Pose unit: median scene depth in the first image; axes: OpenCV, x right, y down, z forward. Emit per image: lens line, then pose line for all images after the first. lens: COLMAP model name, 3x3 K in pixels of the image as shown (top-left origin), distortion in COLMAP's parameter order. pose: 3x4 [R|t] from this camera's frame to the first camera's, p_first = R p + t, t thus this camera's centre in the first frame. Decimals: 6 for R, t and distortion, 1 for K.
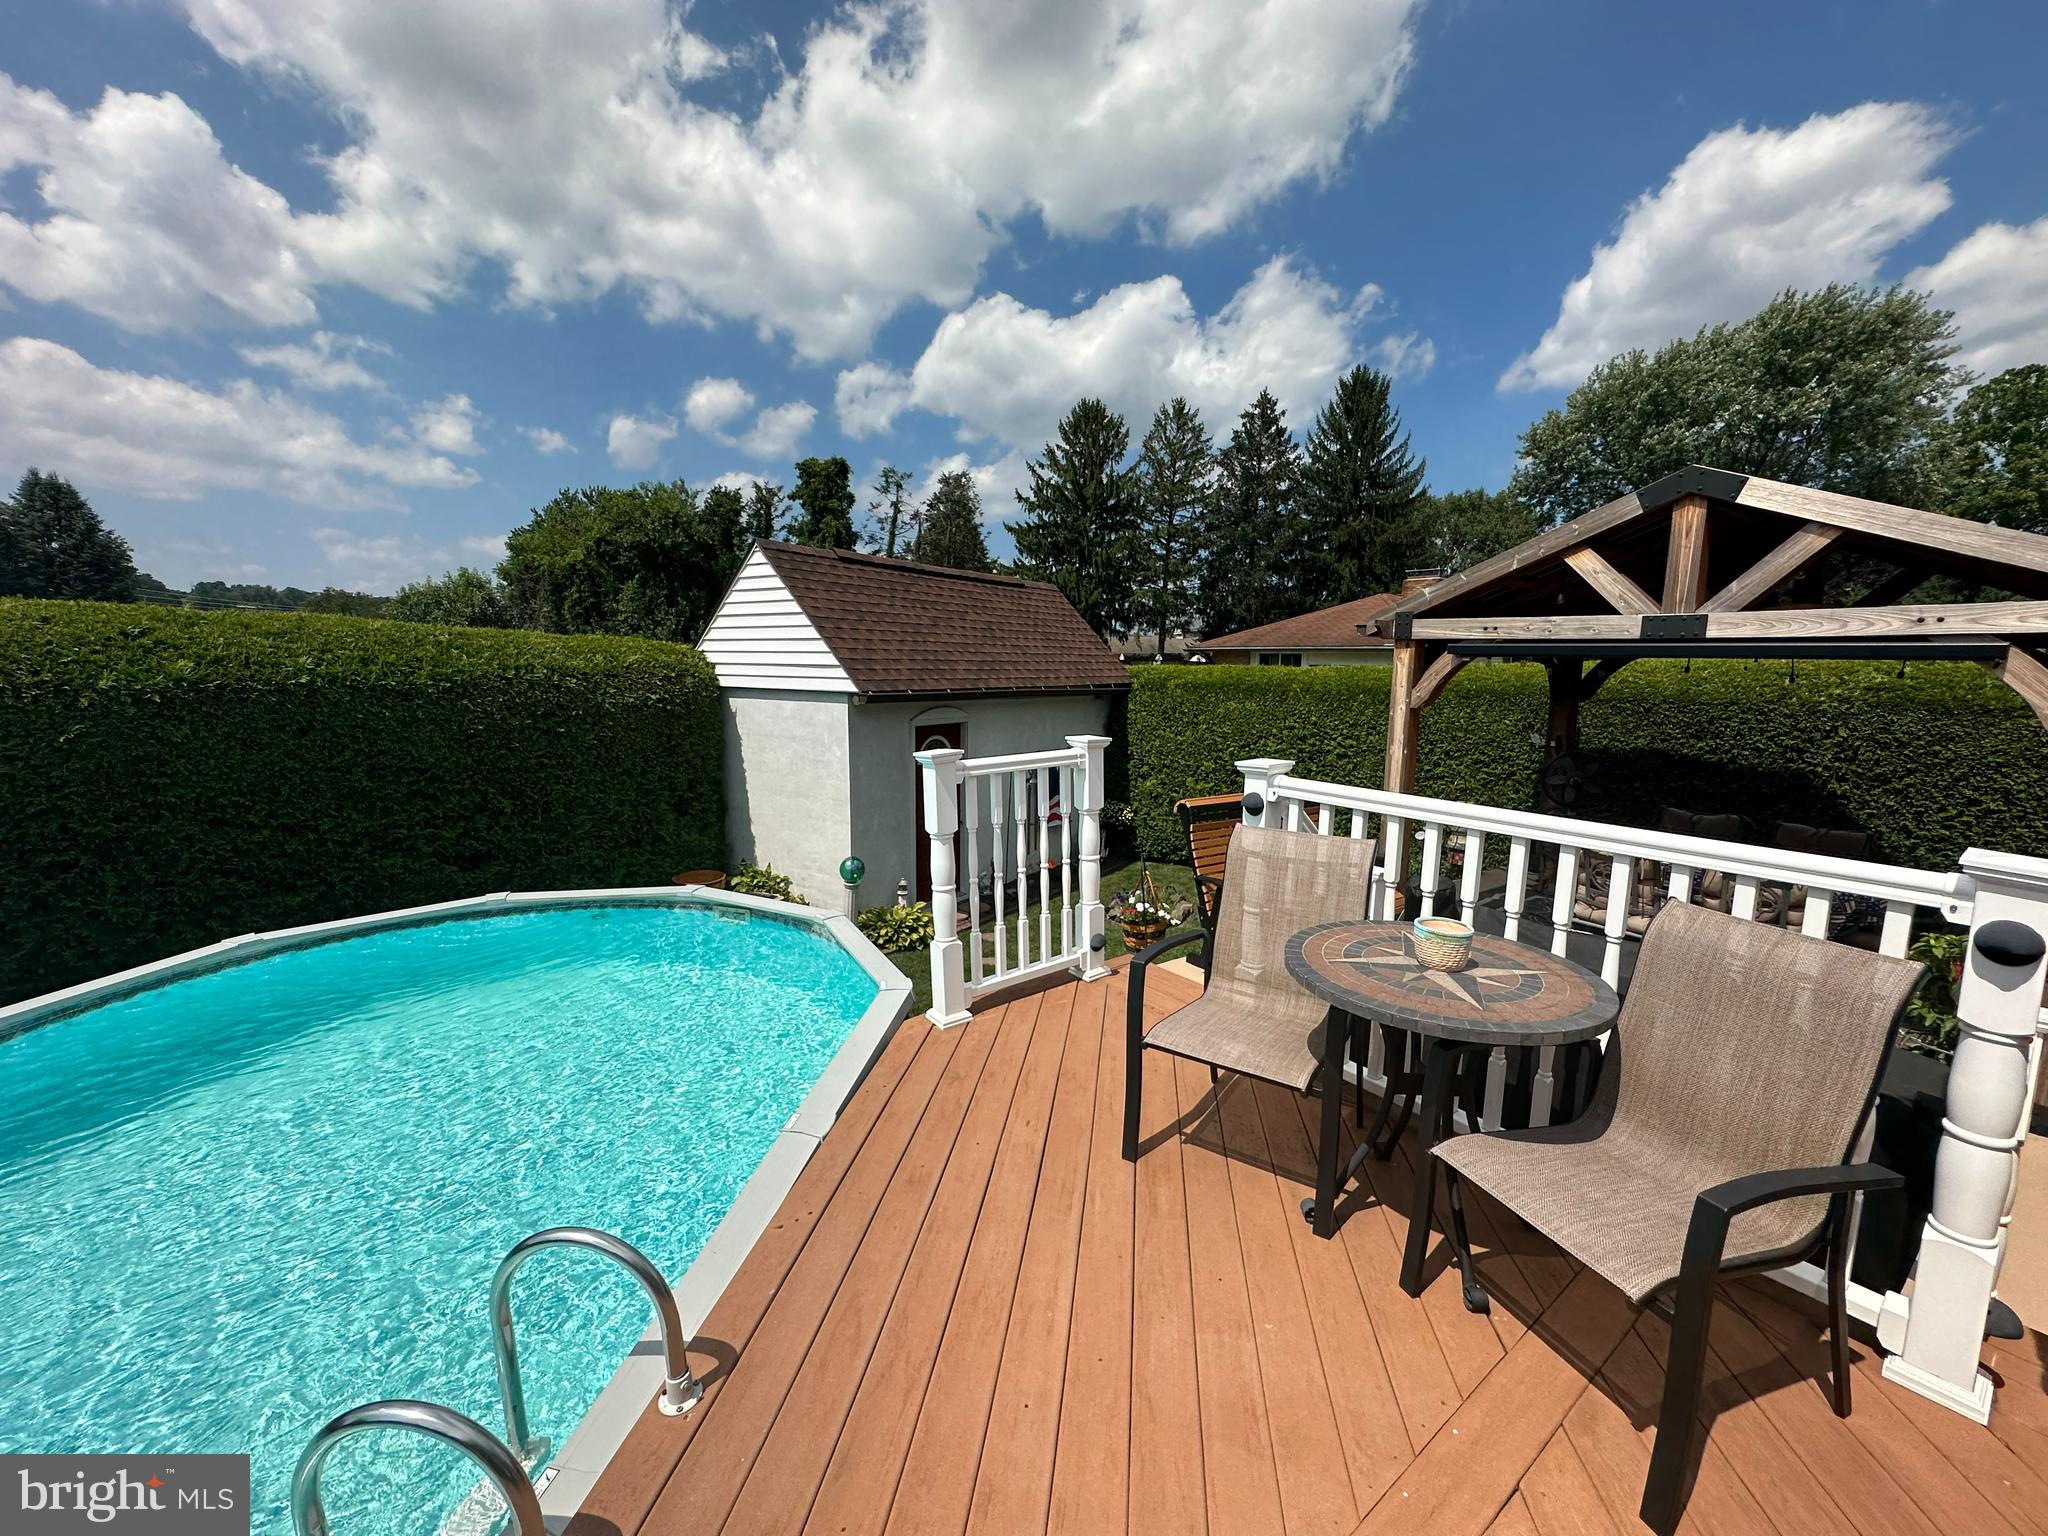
lens RADIAL K [[821.8, 0, 1024.0], [0, 821.8, 768.0], [0, 0, 1]] dist [0.000981, 0.000223]
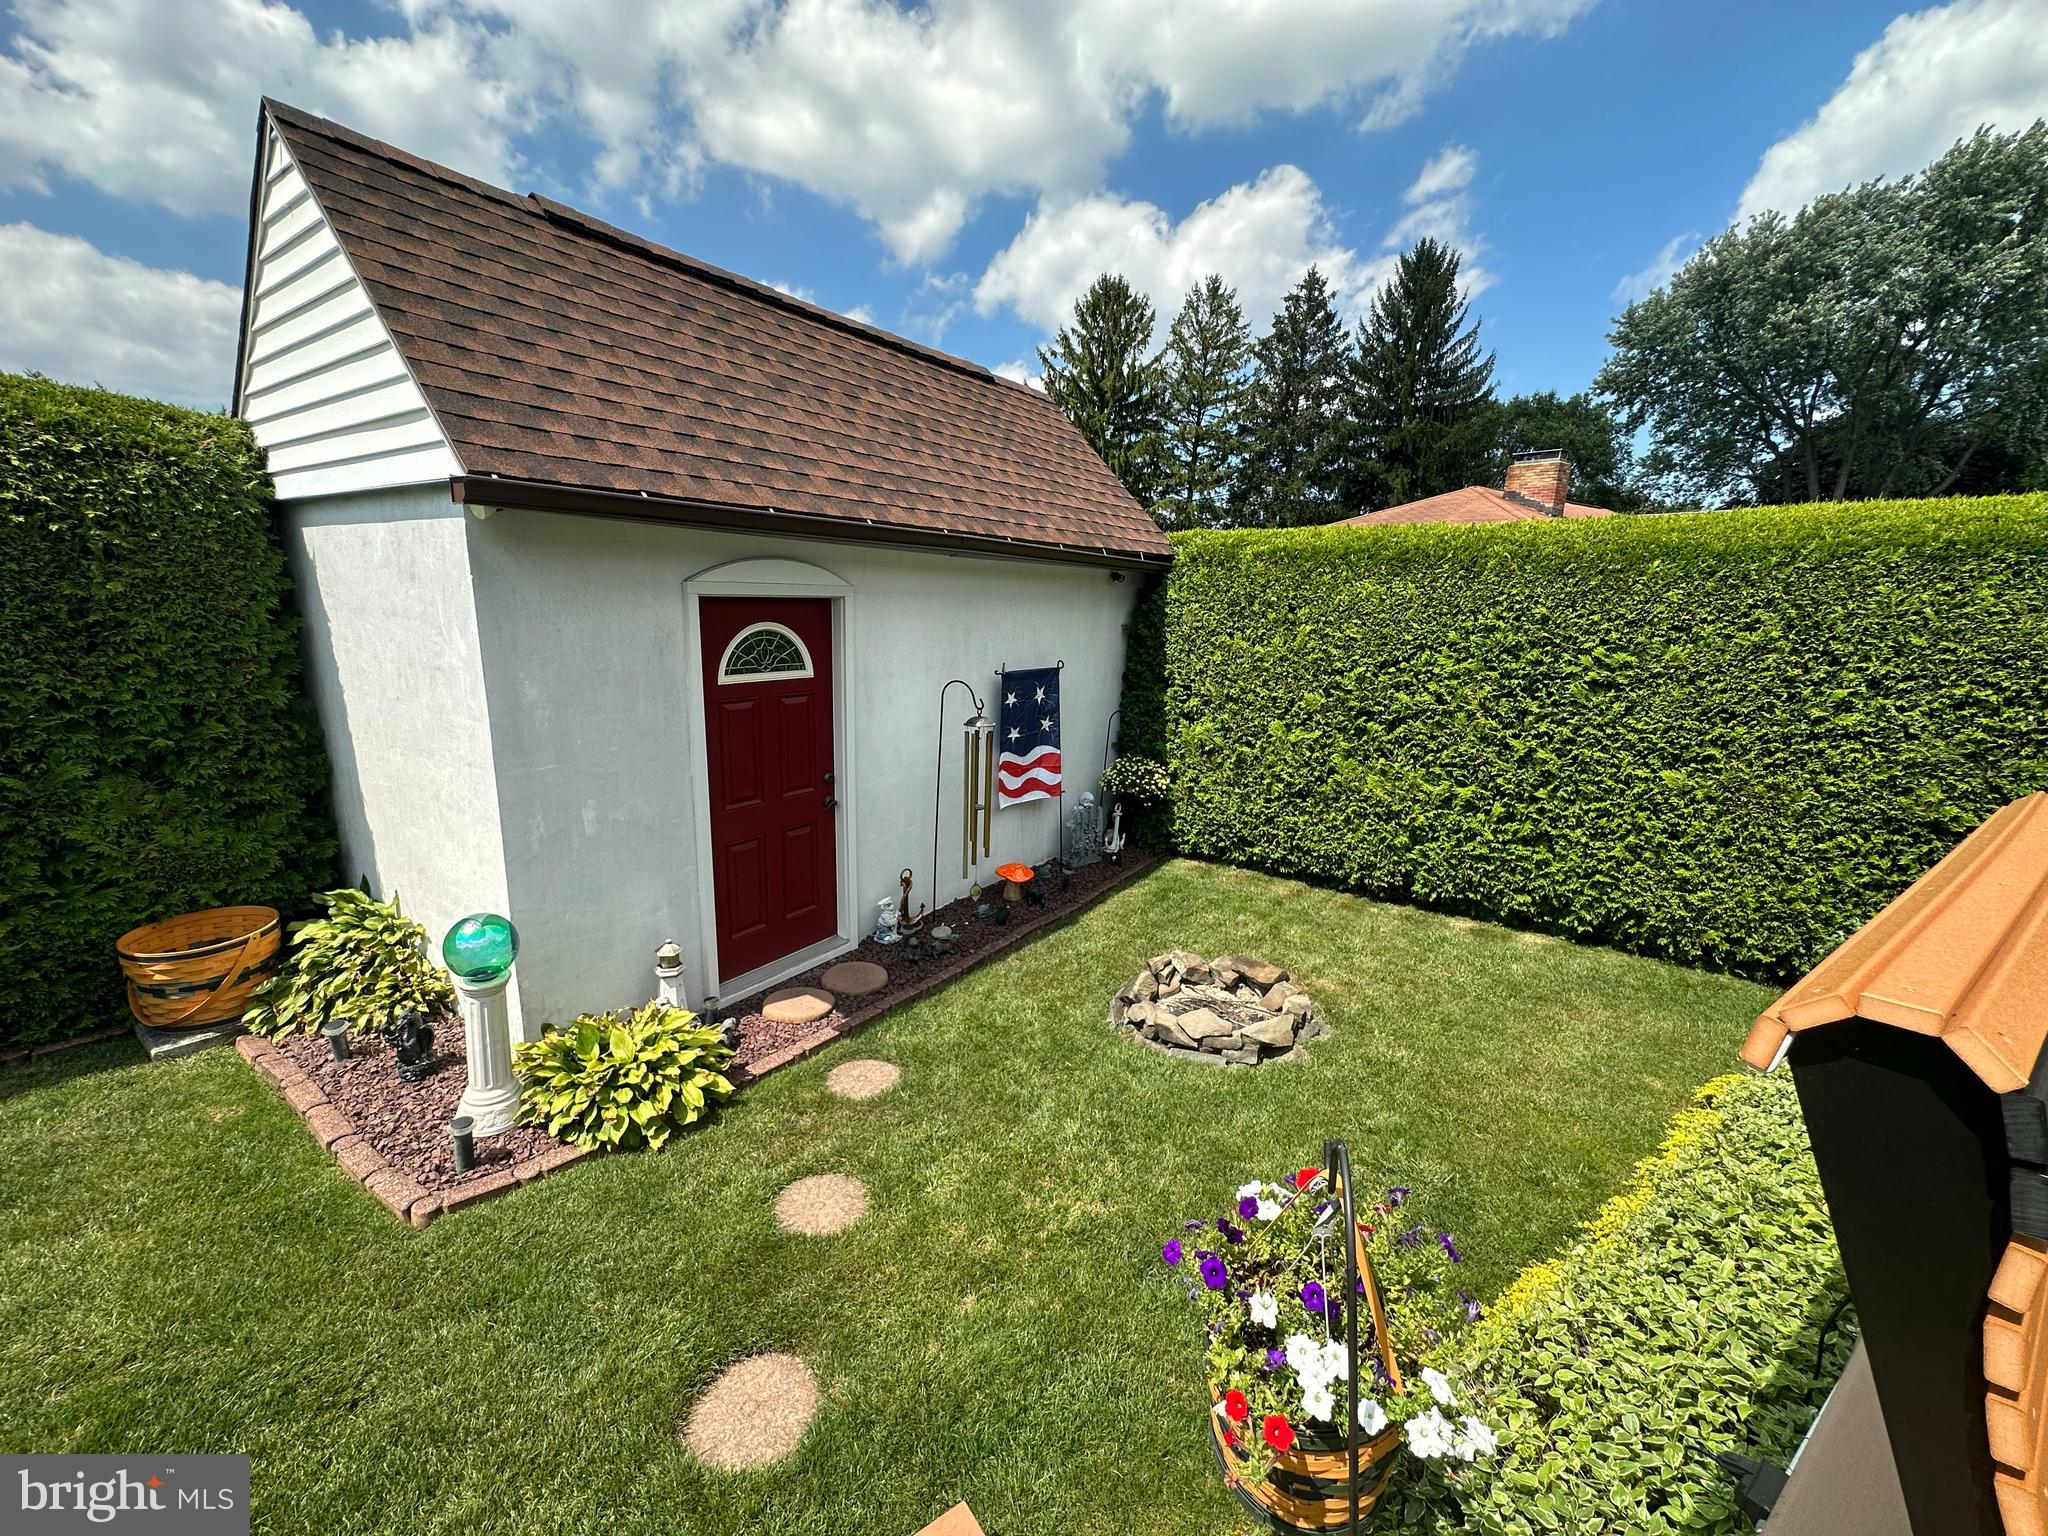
lens RADIAL K [[821.8, 0, 1024.0], [0, 821.8, 768.0], [0, 0, 1]] dist [0.000981, 0.000223]
pose [[0.999729, 0.021010, -0.010071, 0.012701], [-0.020089, 0.996252, 0.084131, 0.000143], [0.011801, -0.083905, 0.996404, 0.152102]]
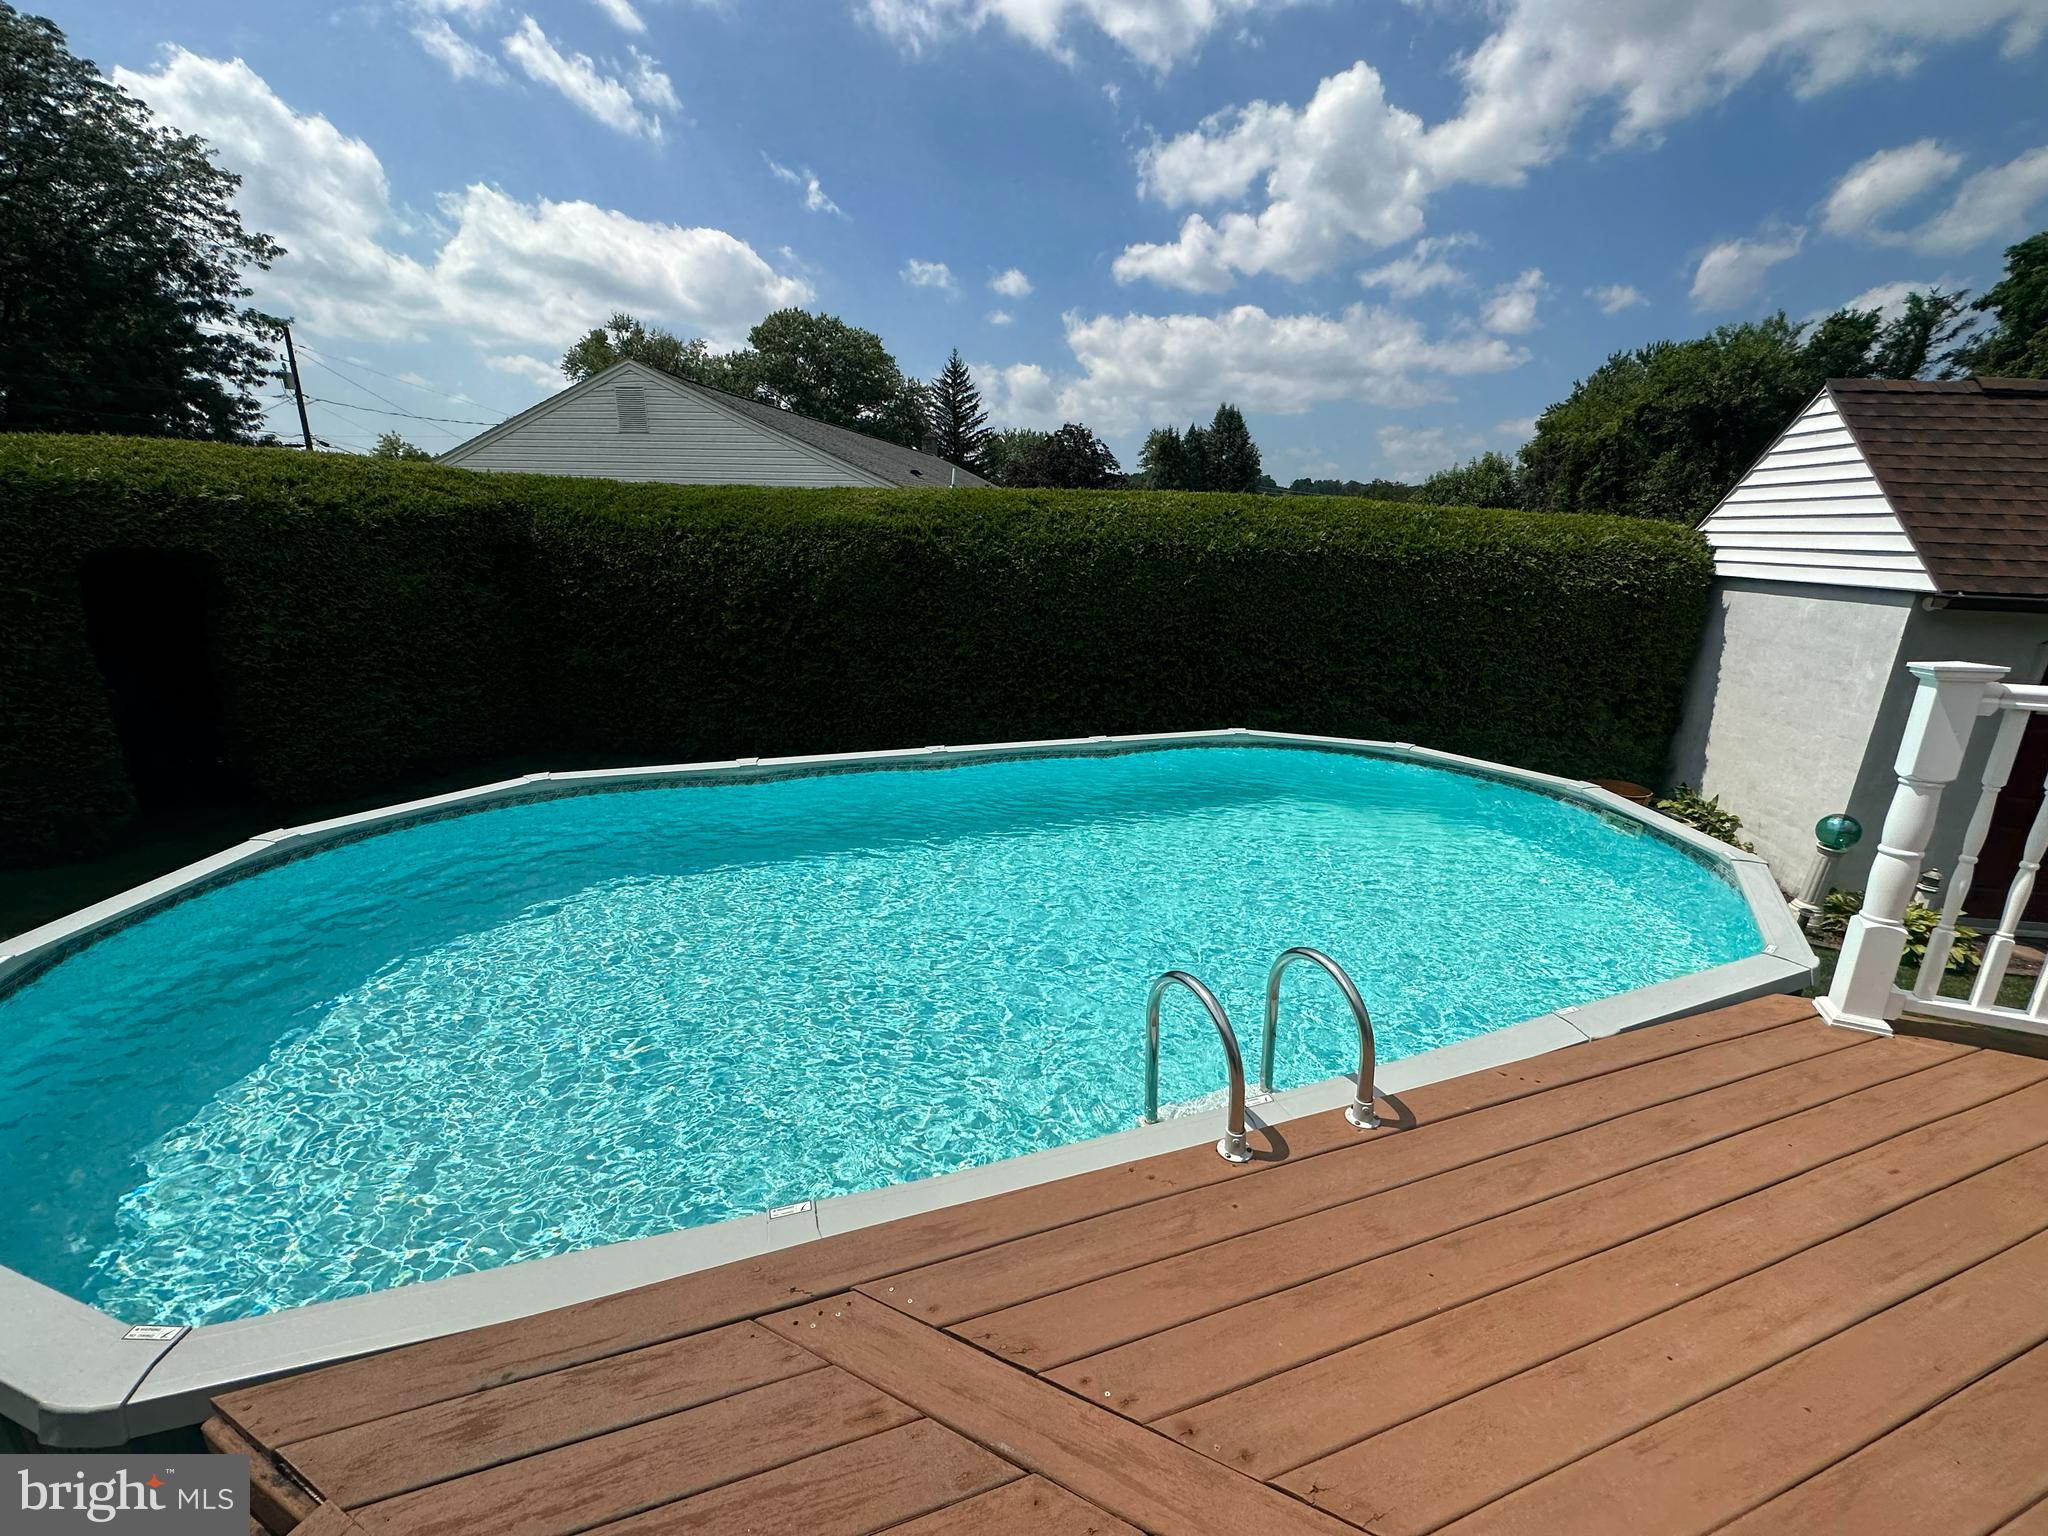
lens RADIAL K [[821.8, 0, 1024.0], [0, 821.8, 768.0], [0, 0, 1]] dist [0.000981, 0.000223]
pose [[0.469898, 0.250134, -0.846539, 0.015524], [-0.137290, 0.968051, 0.209830, 0.003038], [0.871979, 0.017622, 0.489226, -0.004415]]
